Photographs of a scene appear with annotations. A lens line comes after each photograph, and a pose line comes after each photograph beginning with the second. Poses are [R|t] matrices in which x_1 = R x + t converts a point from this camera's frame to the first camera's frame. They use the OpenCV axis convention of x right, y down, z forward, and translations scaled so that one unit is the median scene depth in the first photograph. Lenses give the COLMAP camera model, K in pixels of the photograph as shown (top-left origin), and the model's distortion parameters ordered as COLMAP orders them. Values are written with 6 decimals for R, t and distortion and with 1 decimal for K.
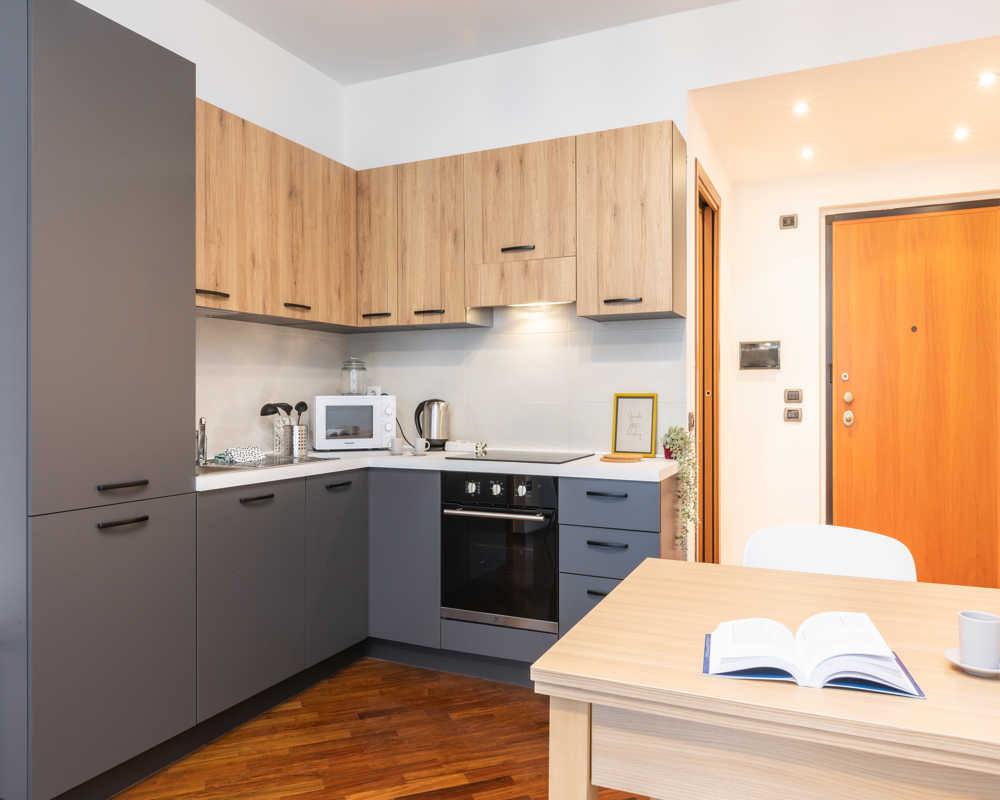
lens RADIAL K [[715.0, 0, 495.8], [0, 715.0, 399.8], [0, 0, 1]] dist [-0.011669, 0.012343]
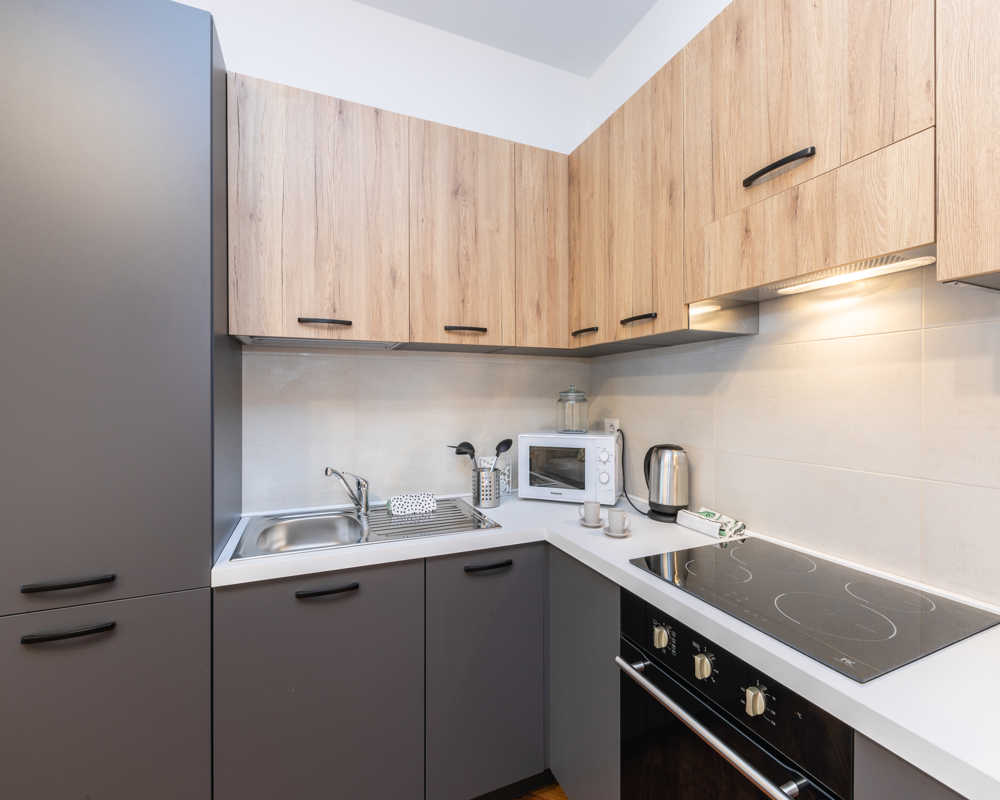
lens RADIAL K [[454.1, 0, 498.0], [0, 454.1, 397.4], [0, 0, 1]] dist [0.002130, -0.002580]
pose [[0.759185, -0.000774, -0.650875, 0.086709], [-0.002334, 0.999990, -0.003912, -0.049727], [0.650871, 0.004490, 0.759175, 0.617349]]
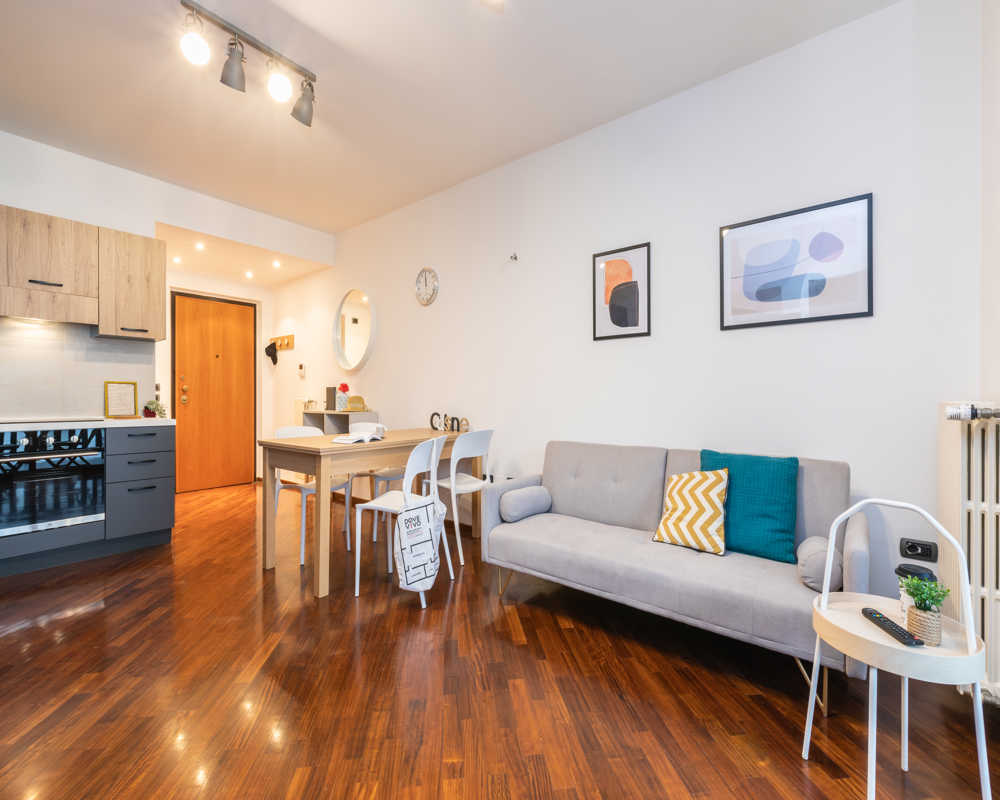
lens RADIAL K [[454.1, 0, 501.7], [0, 454.1, 400.6], [0, 0, 1]] dist [0.002130, -0.002580]
pose [[0.235947, -0.005752, 0.971749, -0.667109], [0.003184, 0.999982, 0.005147, 0.035384], [-0.971761, 0.001879, 0.235961, -0.166833]]
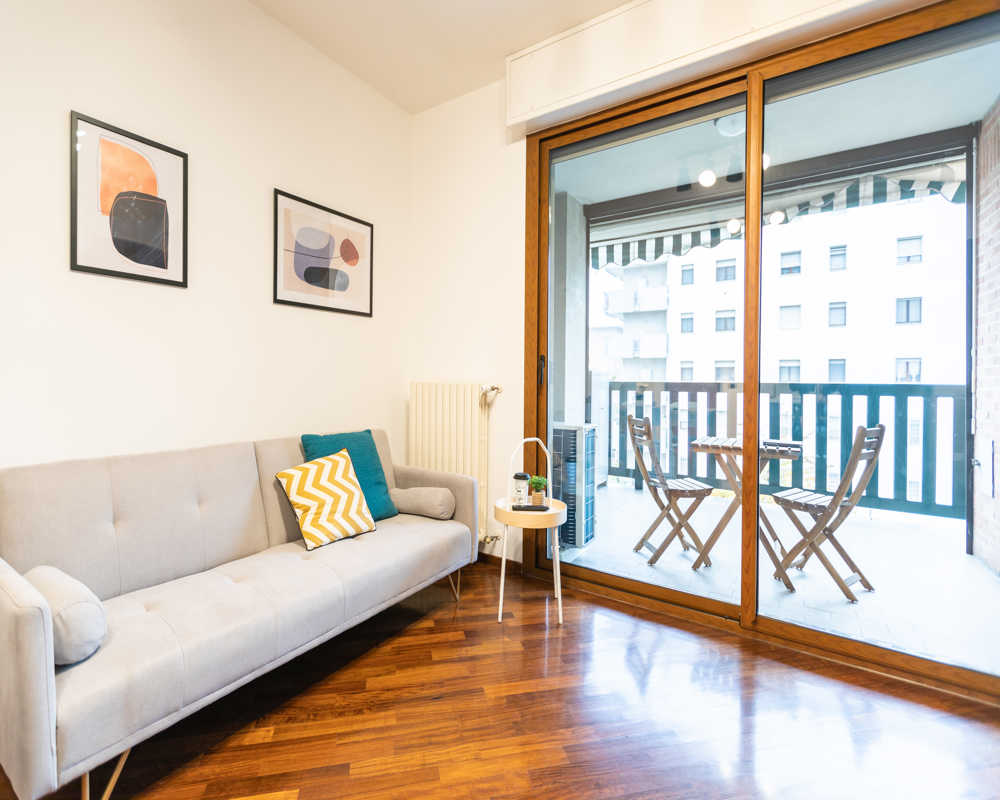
lens RADIAL K [[454.1, 0, 482.5], [0, 454.1, 381.1], [0, 0, 1]] dist [0.002130, -0.002580]
pose [[-0.986467, -0.013181, 0.163430, -0.245566], [-0.012150, 0.999899, 0.007308, 0.031958], [-0.163510, 0.005224, -0.986528, 0.304569]]
